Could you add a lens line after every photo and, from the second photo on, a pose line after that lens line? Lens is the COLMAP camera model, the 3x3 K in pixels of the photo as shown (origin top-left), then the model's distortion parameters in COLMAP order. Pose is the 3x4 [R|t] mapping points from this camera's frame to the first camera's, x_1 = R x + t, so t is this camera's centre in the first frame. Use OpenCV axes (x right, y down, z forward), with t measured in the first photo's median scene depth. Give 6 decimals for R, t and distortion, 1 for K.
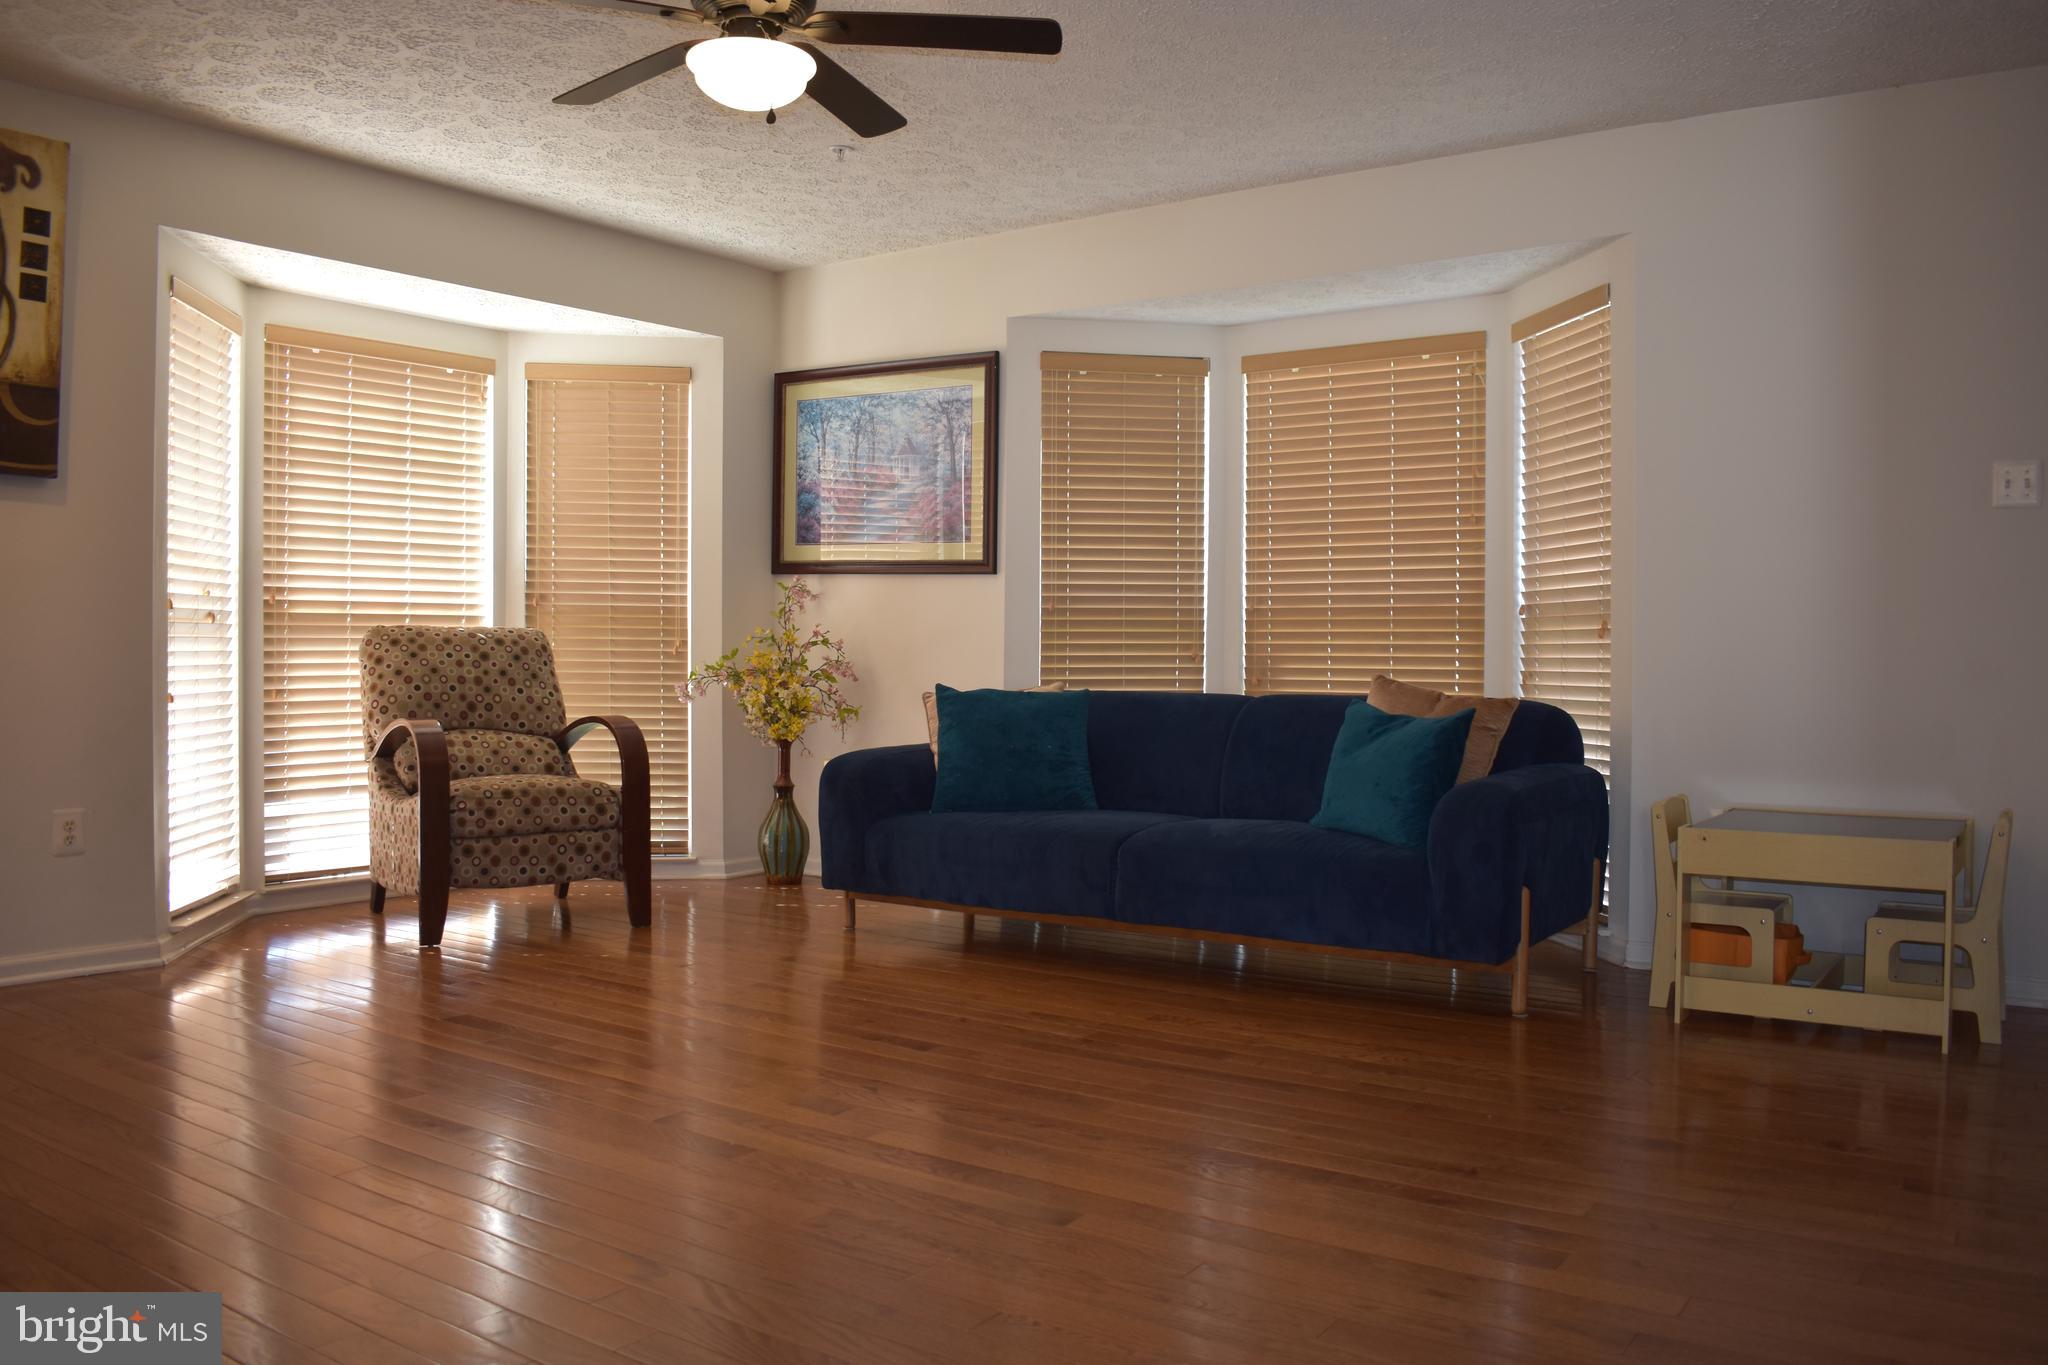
lens RADIAL K [[1594.0, 0, 1024.0], [0, 1594.0, 682.5], [0, 0, 1]] dist [-0.081151, 0.002560]
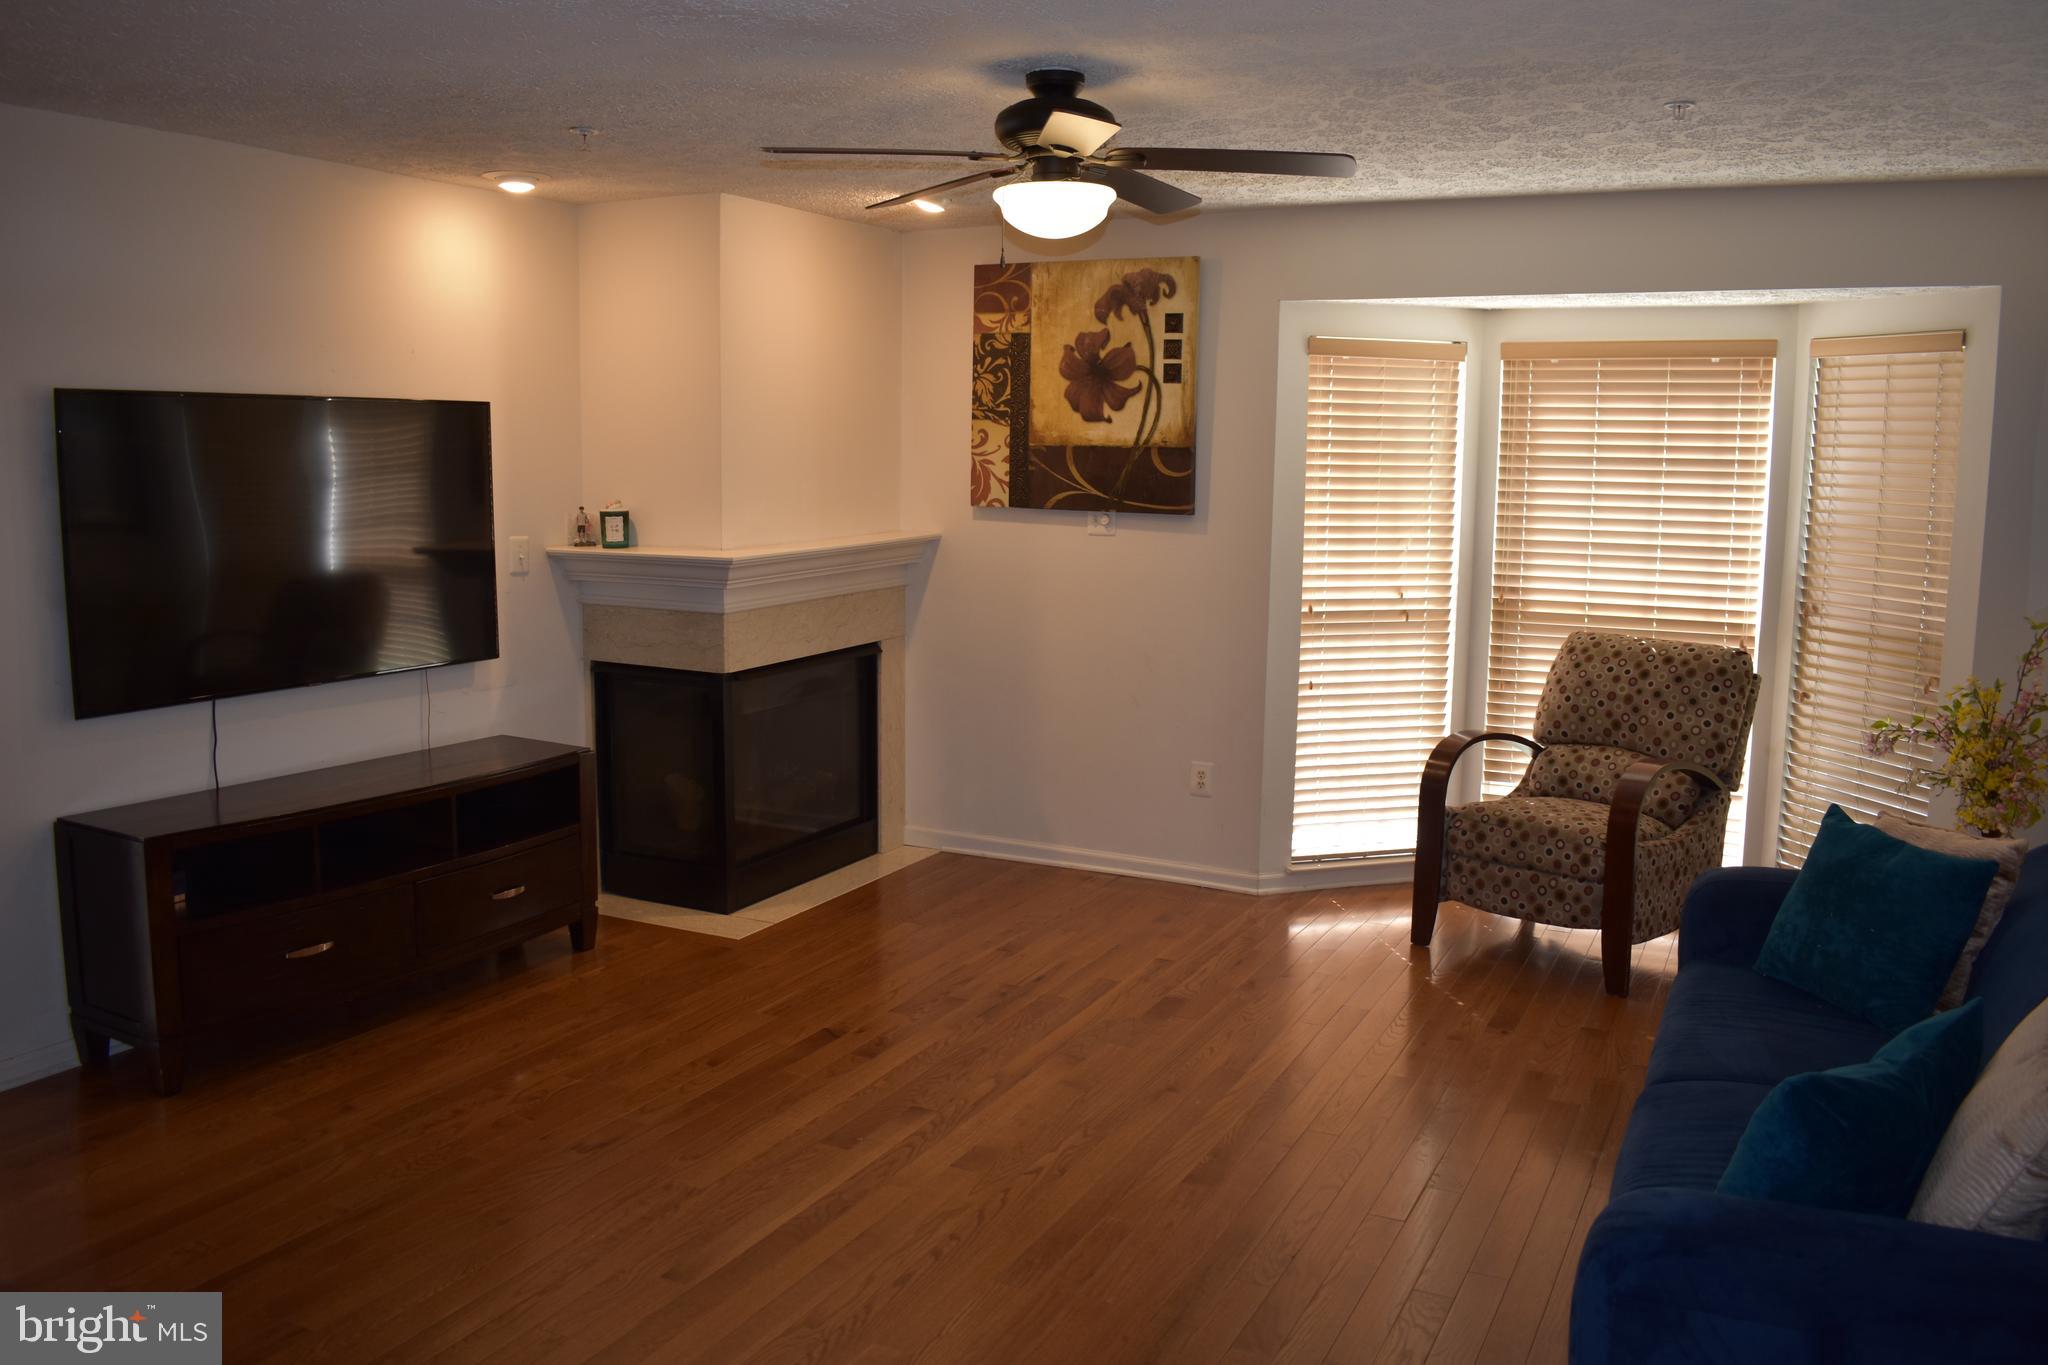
lens RADIAL K [[1594.0, 0, 1024.0], [0, 1594.0, 682.5], [0, 0, 1]] dist [-0.081151, 0.002560]
pose [[0.168902, 0.134890, -0.976359, 0.576945], [-0.037291, 0.990756, 0.130428, -0.134042], [0.984927, 0.014380, 0.172371, 0.513673]]
